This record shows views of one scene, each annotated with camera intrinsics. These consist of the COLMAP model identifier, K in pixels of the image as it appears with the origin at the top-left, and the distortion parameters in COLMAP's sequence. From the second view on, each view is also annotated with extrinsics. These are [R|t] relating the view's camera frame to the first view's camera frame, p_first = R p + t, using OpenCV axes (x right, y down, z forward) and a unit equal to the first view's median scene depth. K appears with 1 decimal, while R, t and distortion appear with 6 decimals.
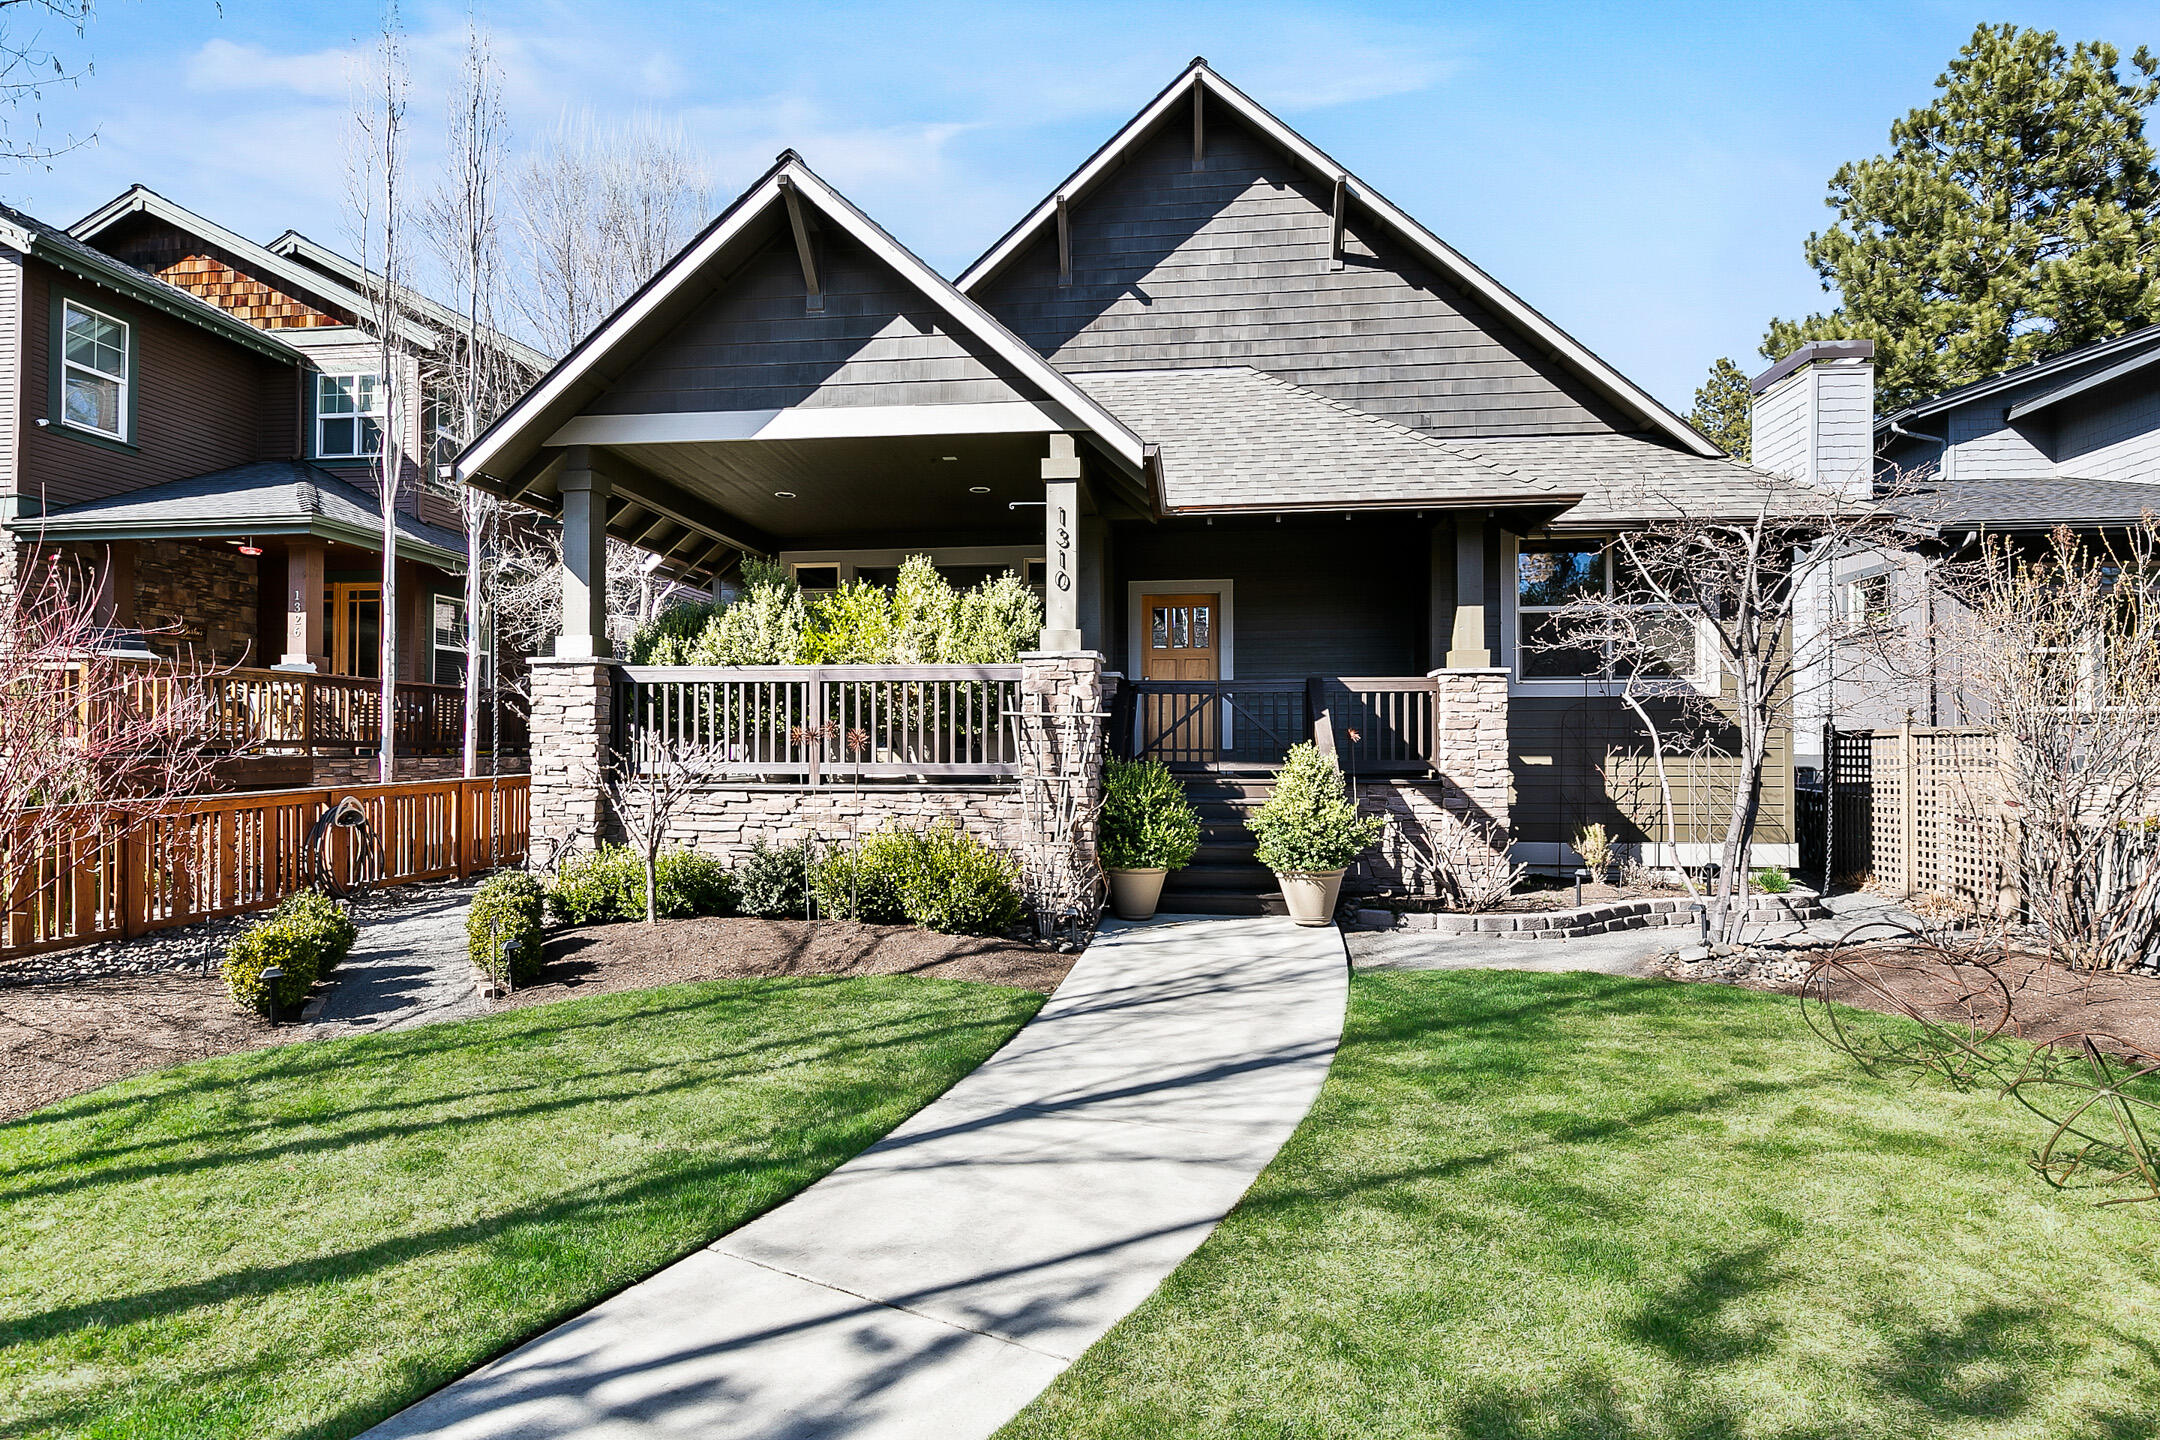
lens RADIAL K [[1033.6, 0, 1080.0], [0, 1033.6, 720.0], [0, 0, 1]] dist [-0.002954, -0.000097]
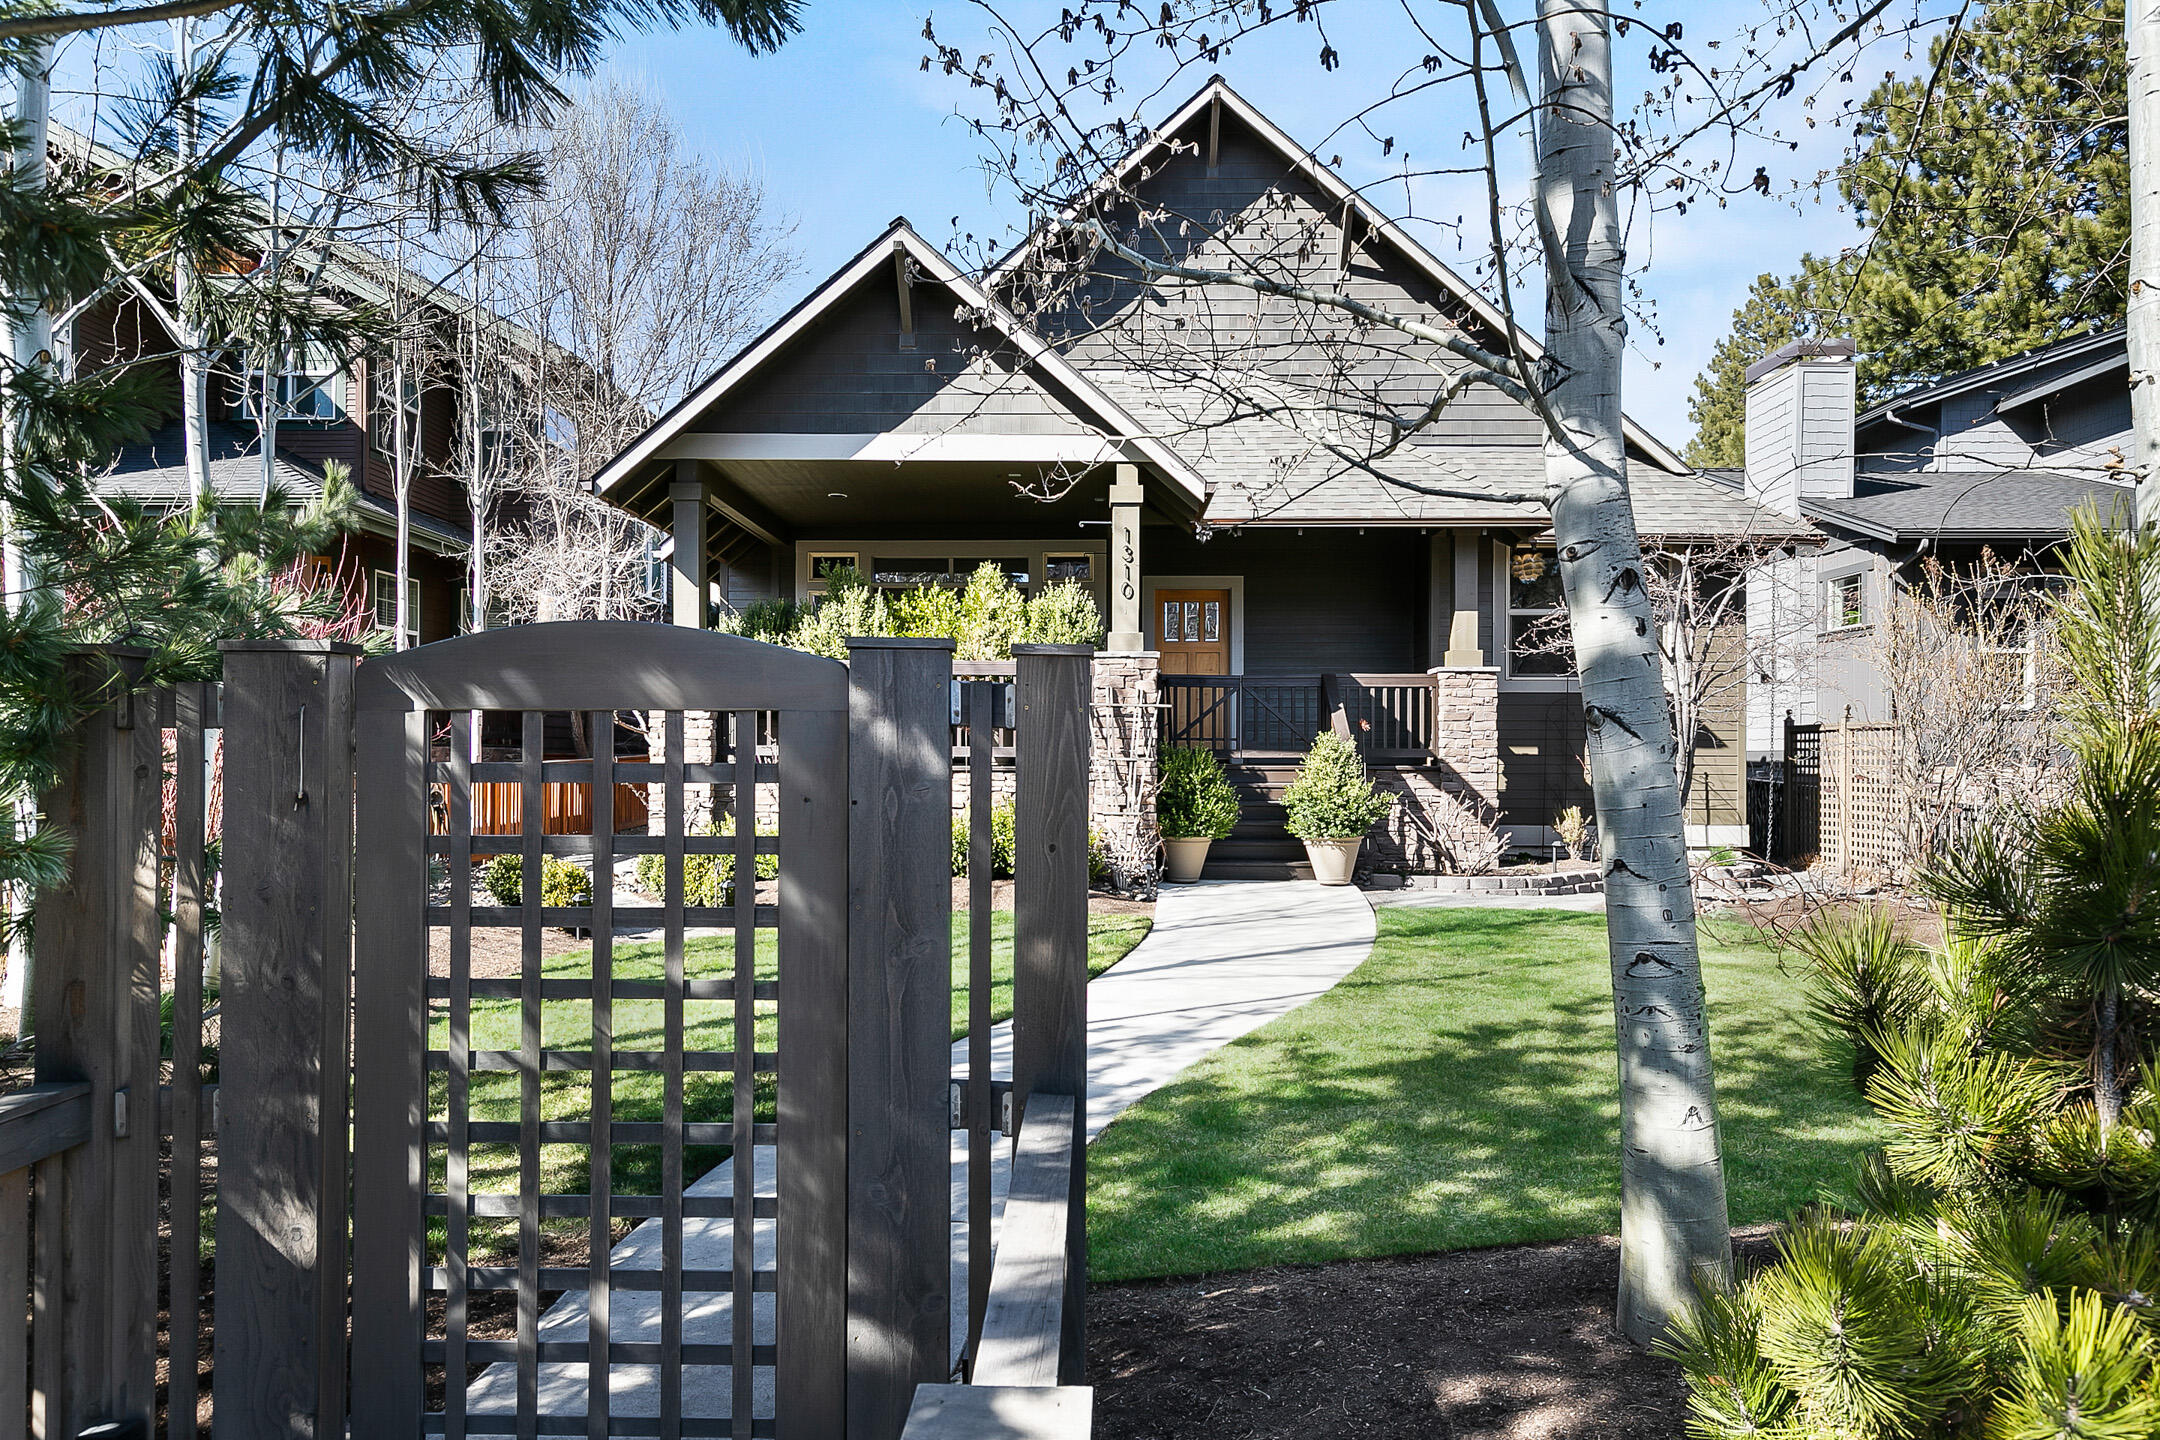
lens RADIAL K [[1395.6, 0, 1080.0], [0, 1395.6, 720.0], [0, 0, 1]] dist [0.004281, -0.022644]
pose [[0.995583, 0.005816, 0.093709, -0.189967], [-0.006314, 0.999967, 0.005018, 0.003048], [-0.093677, -0.005587, 0.995587, -0.493795]]
